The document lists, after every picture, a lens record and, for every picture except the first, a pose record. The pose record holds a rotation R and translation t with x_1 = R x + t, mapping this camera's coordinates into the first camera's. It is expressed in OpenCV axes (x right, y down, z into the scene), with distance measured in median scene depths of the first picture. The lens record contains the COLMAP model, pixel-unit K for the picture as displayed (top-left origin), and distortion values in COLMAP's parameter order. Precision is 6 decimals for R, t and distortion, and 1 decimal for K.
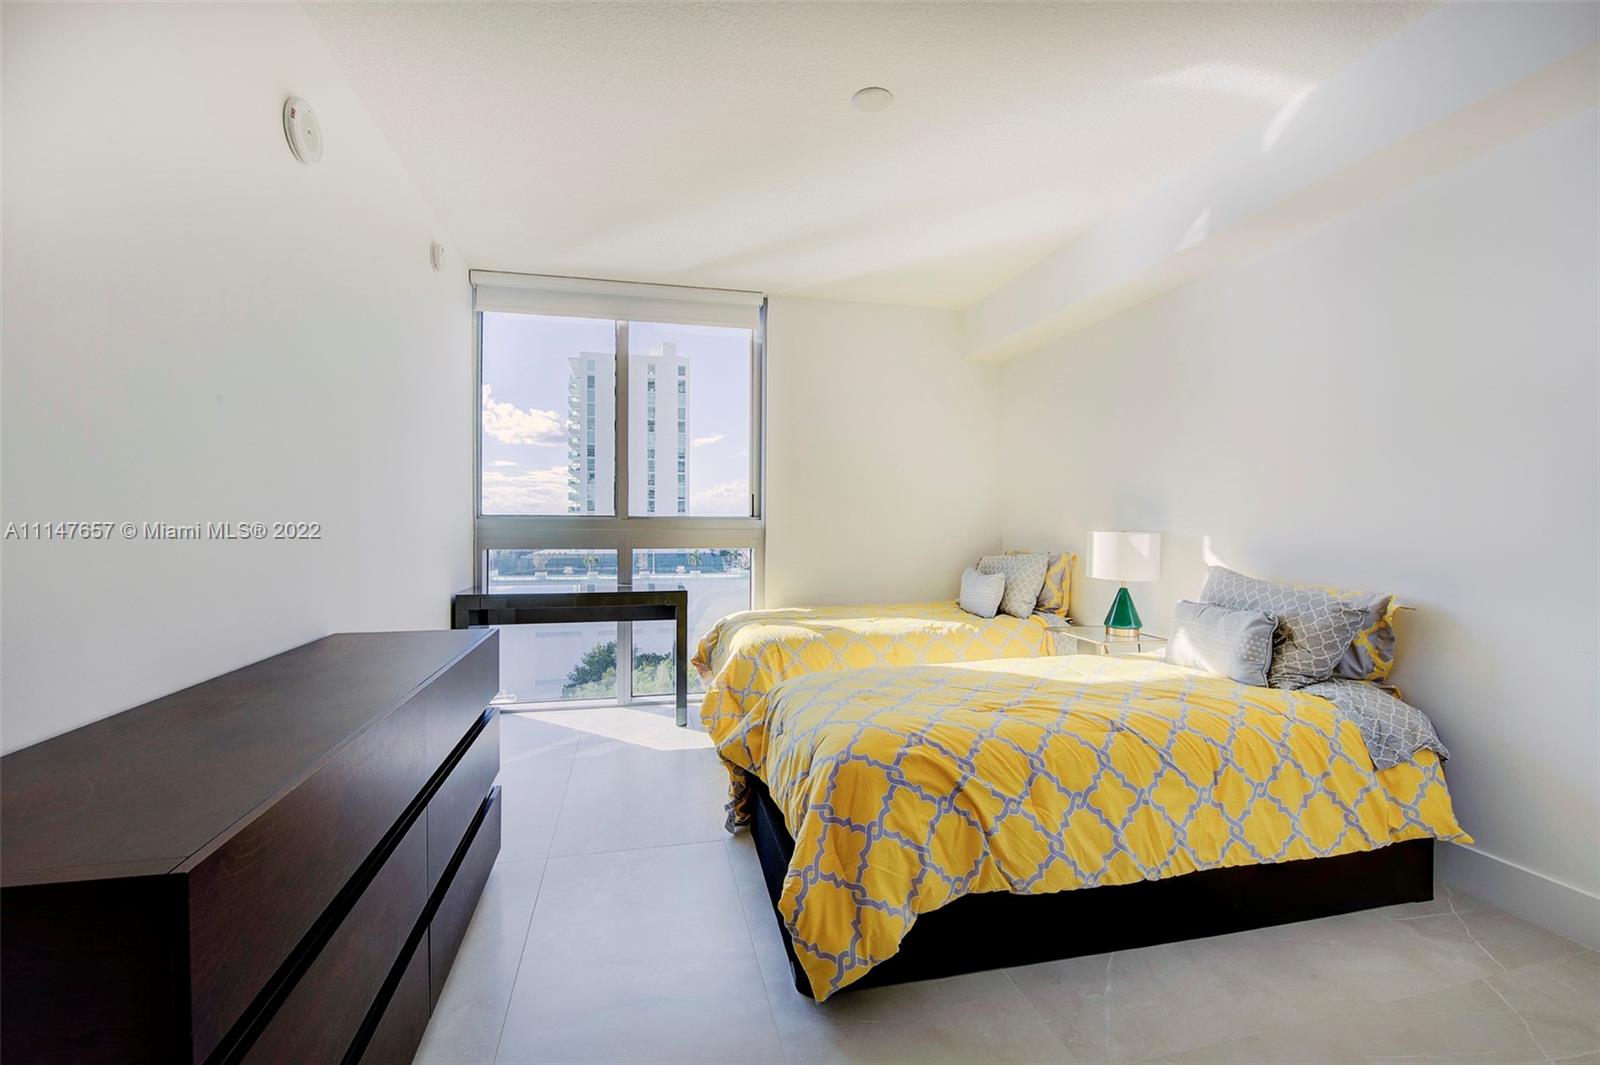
lens RADIAL K [[665.2, 0, 809.5], [0, 665.2, 525.4], [0, 0, 1]] dist [0.006946, -0.002422]
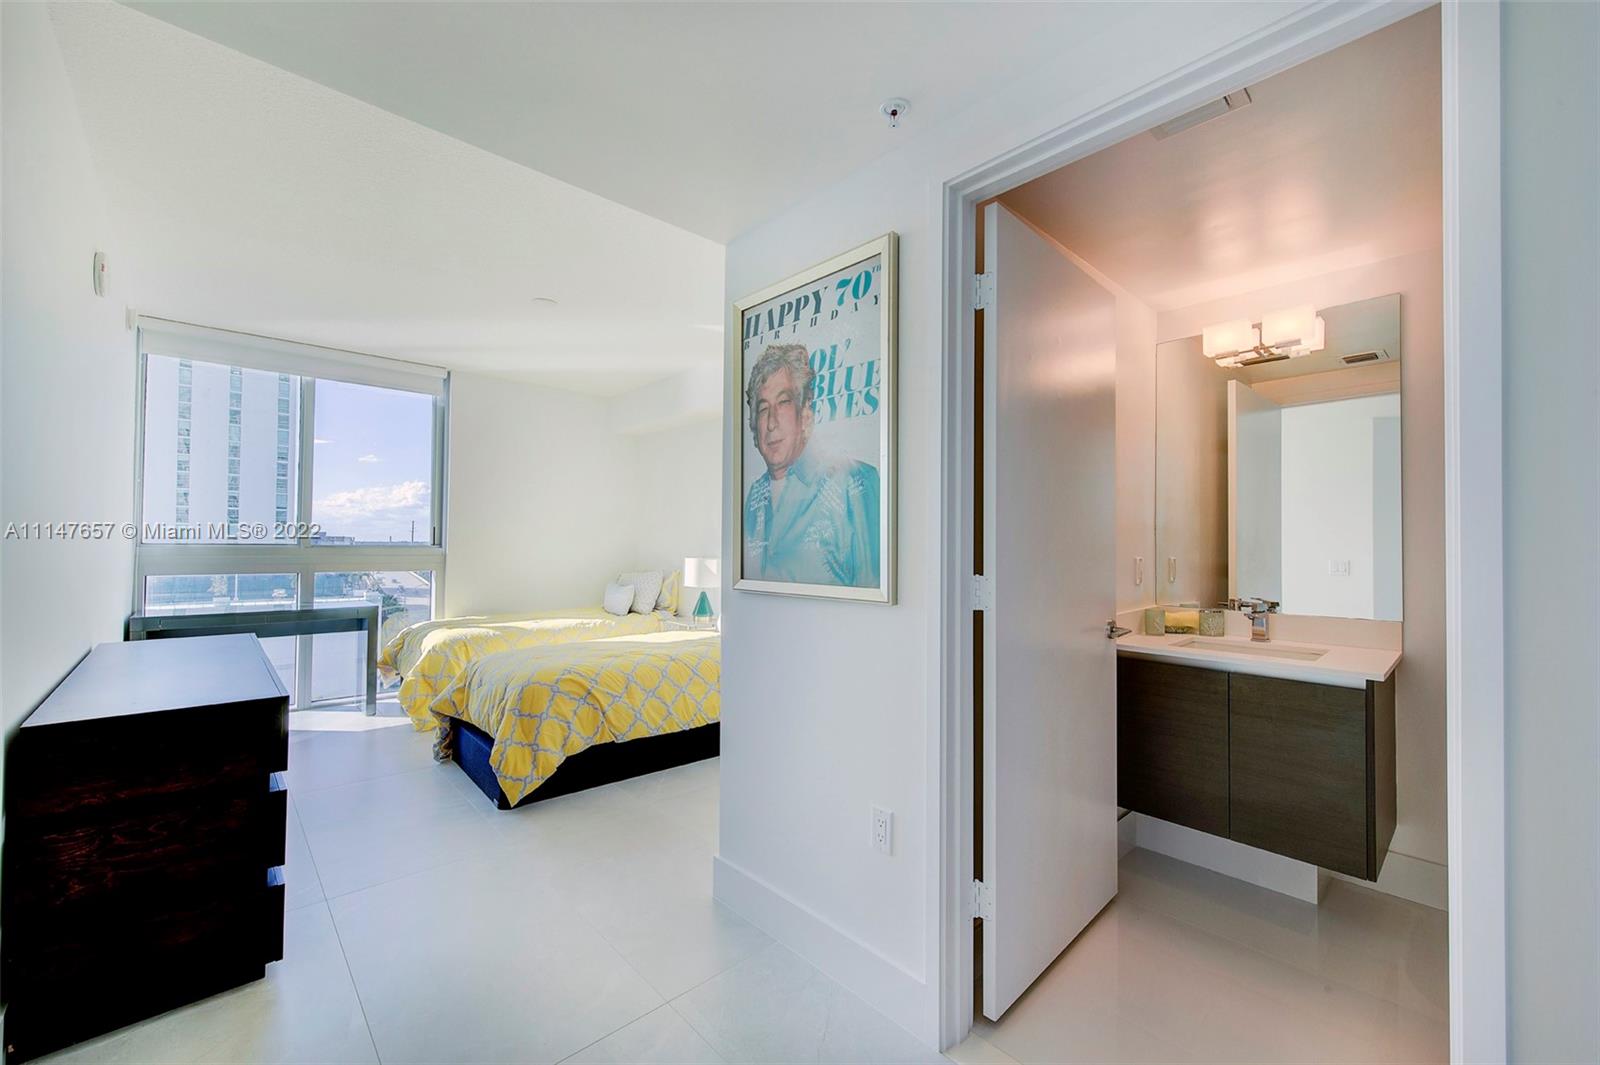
lens RADIAL K [[644.6, 0, 812.5], [0, 644.6, 534.7], [0, 0, 1]] dist [-0.004241, -0.004874]
pose [[0.873845, 0.009800, 0.486106, -0.085106], [-0.004775, 0.999922, -0.011574, -0.036722], [-0.486182, 0.007793, 0.873823, -0.646665]]
